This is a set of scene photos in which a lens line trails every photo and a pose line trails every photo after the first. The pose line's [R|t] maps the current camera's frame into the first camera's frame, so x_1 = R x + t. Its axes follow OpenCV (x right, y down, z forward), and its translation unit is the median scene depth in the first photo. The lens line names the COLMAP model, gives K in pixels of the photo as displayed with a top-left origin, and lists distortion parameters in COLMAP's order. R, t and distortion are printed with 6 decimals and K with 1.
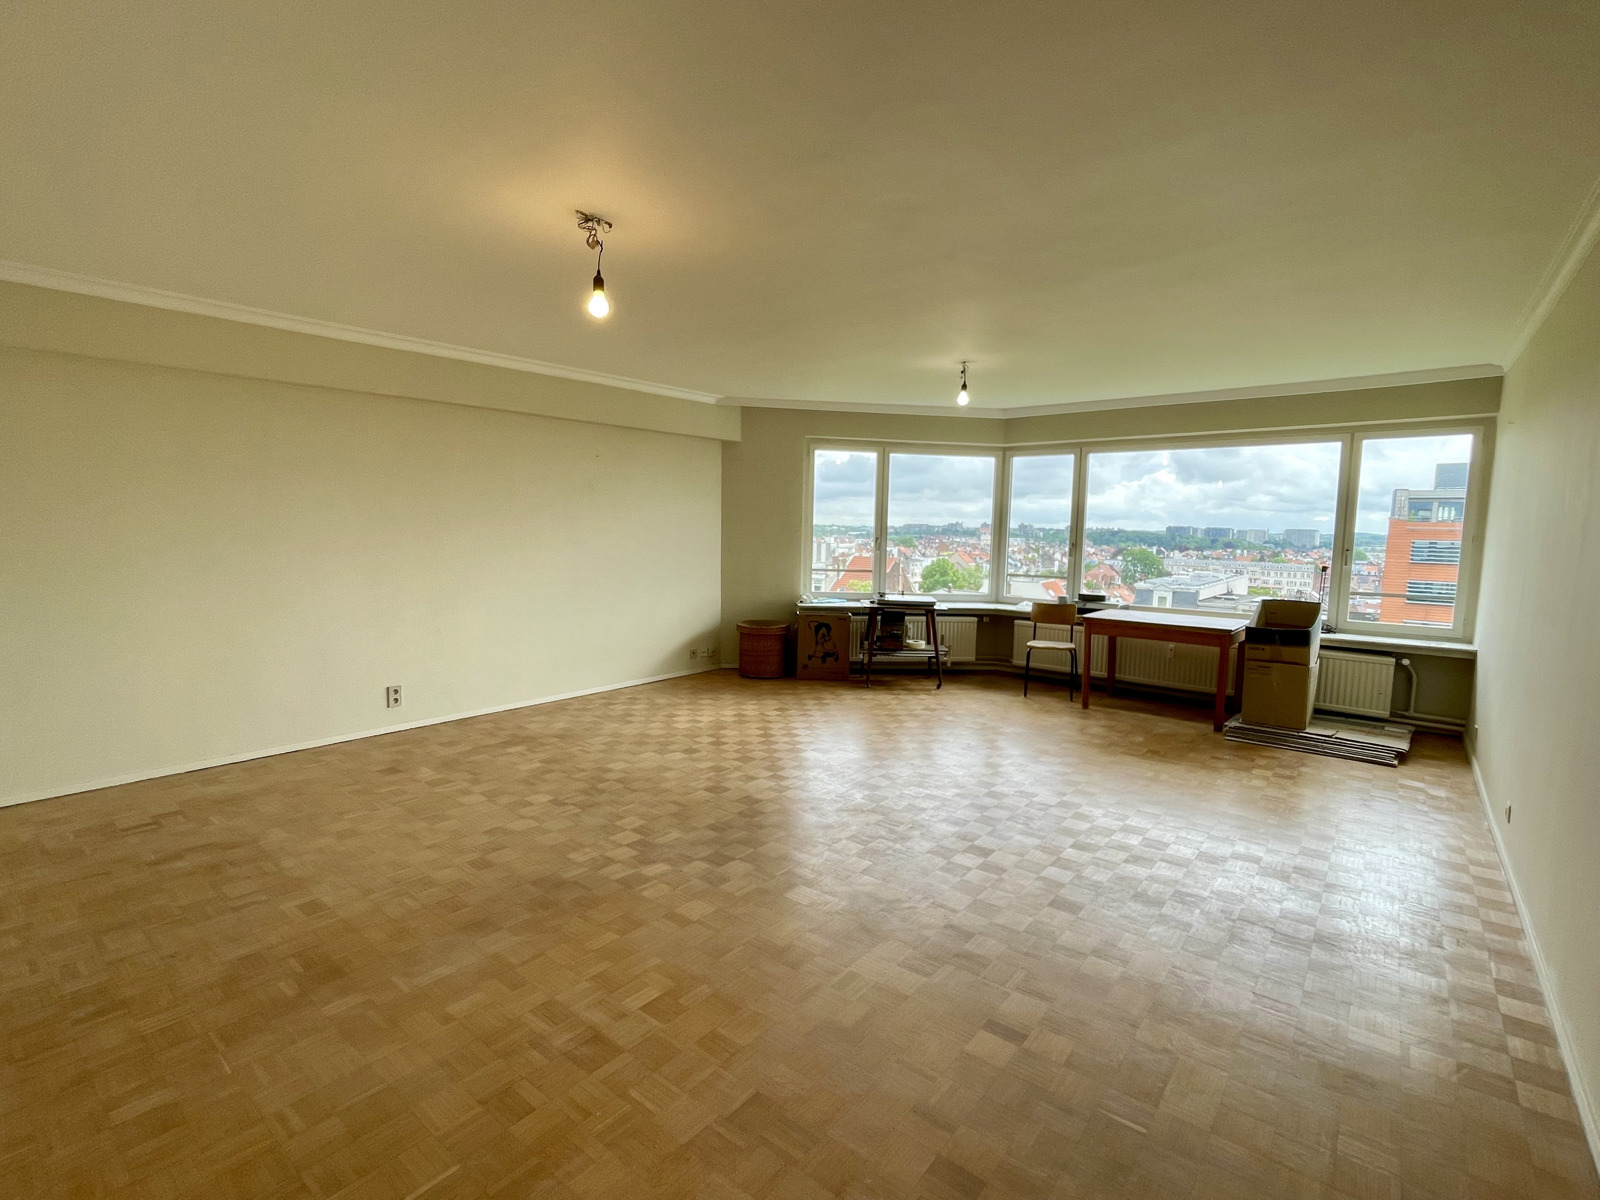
lens RADIAL K [[745.7, 0, 801.6], [0, 745.7, 601.4], [0, 0, 1]] dist [0.000787, 0.000033]
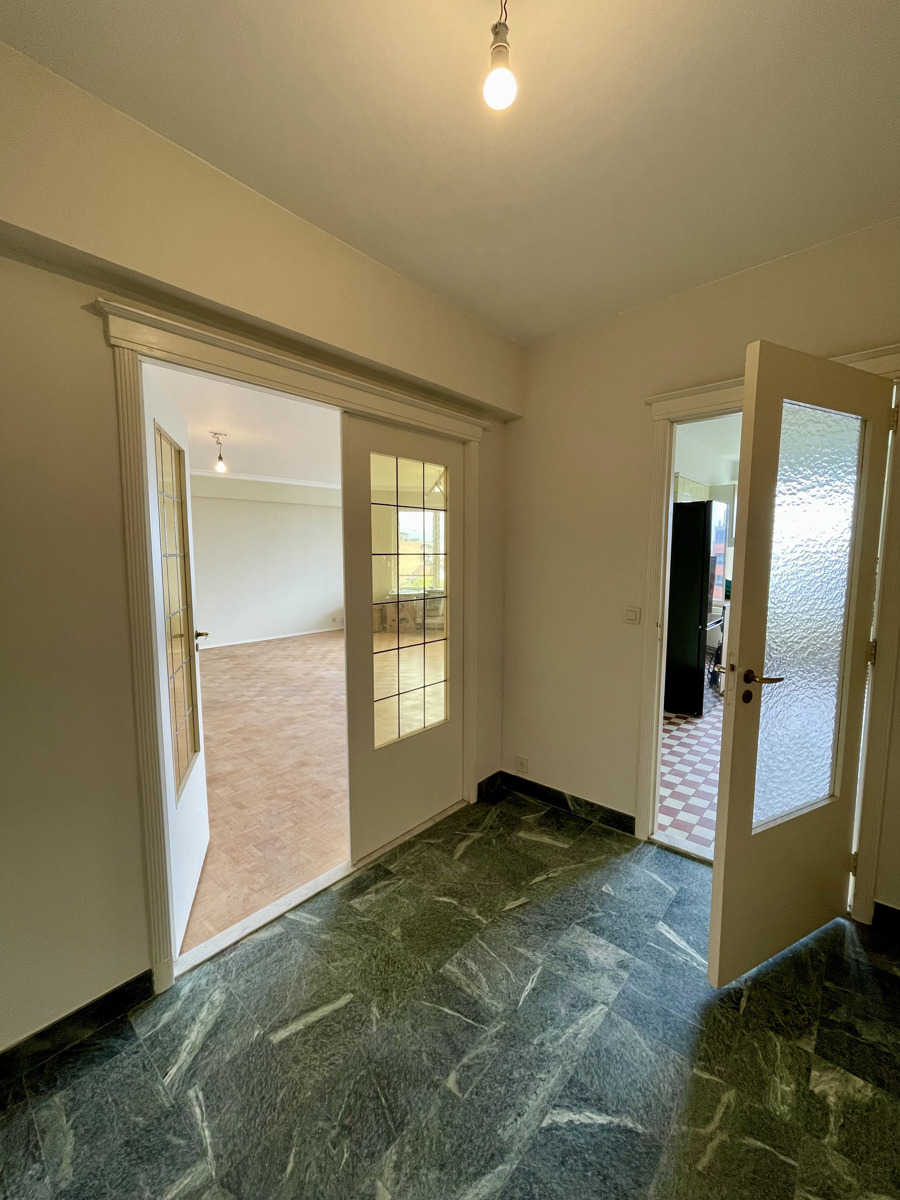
lens RADIAL K [[484.2, 0, 448.4], [0, 484.2, 600.0], [0, 0, 1]] dist [-0.000855, -0.000020]
pose [[0.998227, -0.018310, -0.056634, 0.480744], [0.018244, 0.999832, -0.001681, 0.058419], [0.056656, 0.000644, 0.998394, -0.491866]]
